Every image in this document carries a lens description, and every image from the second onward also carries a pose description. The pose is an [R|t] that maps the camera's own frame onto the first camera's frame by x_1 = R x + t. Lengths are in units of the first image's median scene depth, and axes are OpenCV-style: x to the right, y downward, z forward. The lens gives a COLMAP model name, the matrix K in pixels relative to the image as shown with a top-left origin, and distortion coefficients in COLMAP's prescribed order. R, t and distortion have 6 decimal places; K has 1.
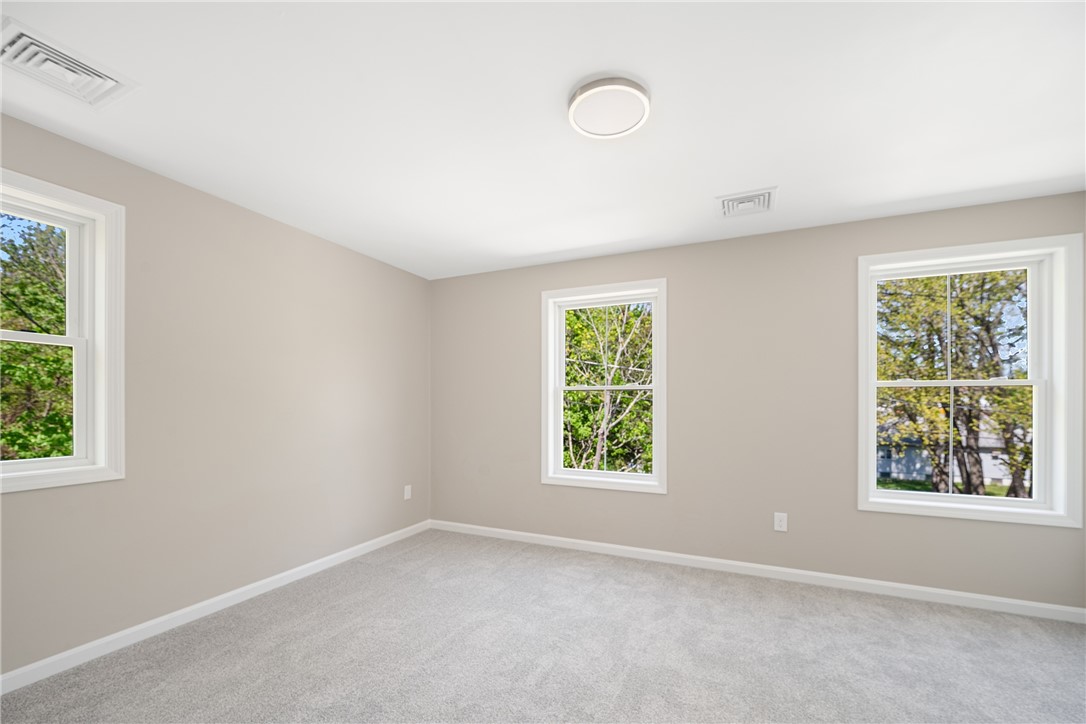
lens RADIAL K [[438.3, 0, 548.9], [0, 438.3, 409.9], [0, 0, 1]] dist [-0.000859, -0.000298]
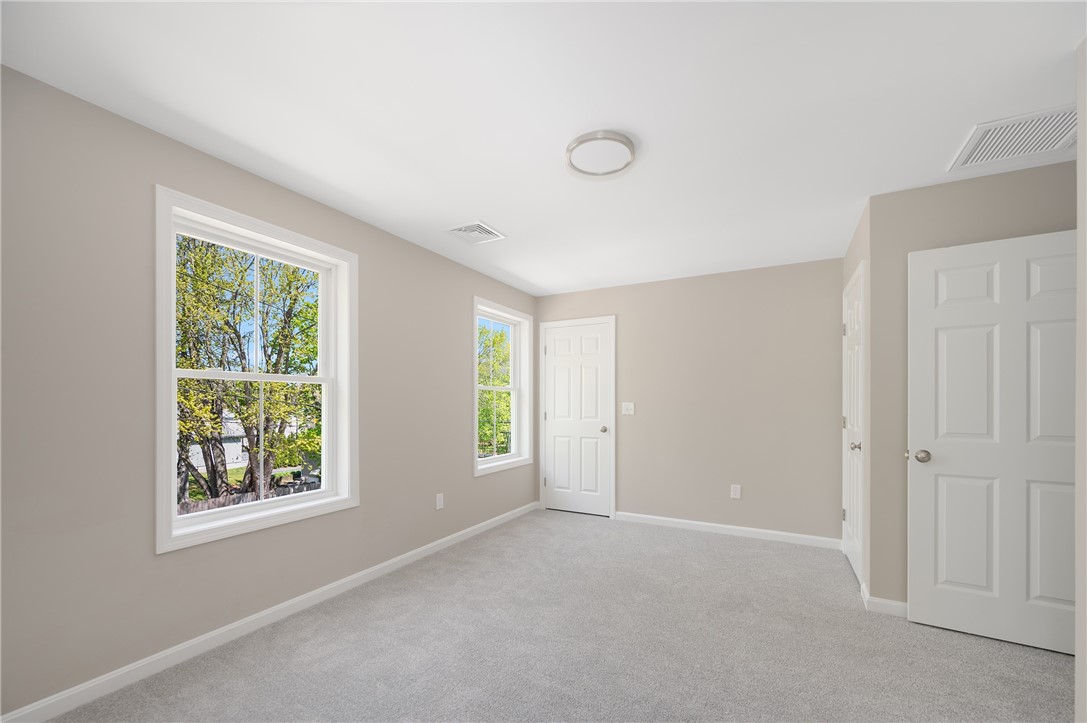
lens RADIAL K [[438.7, 0, 549.4], [0, 438.7, 409.4], [0, 0, 1]] dist [-0.000859, -0.000298]
pose [[0.066937, -0.019619, 0.997564, -0.623643], [0.009339, 0.999775, 0.019036, -0.011819], [-0.997713, 0.008042, 0.067105, 0.624467]]
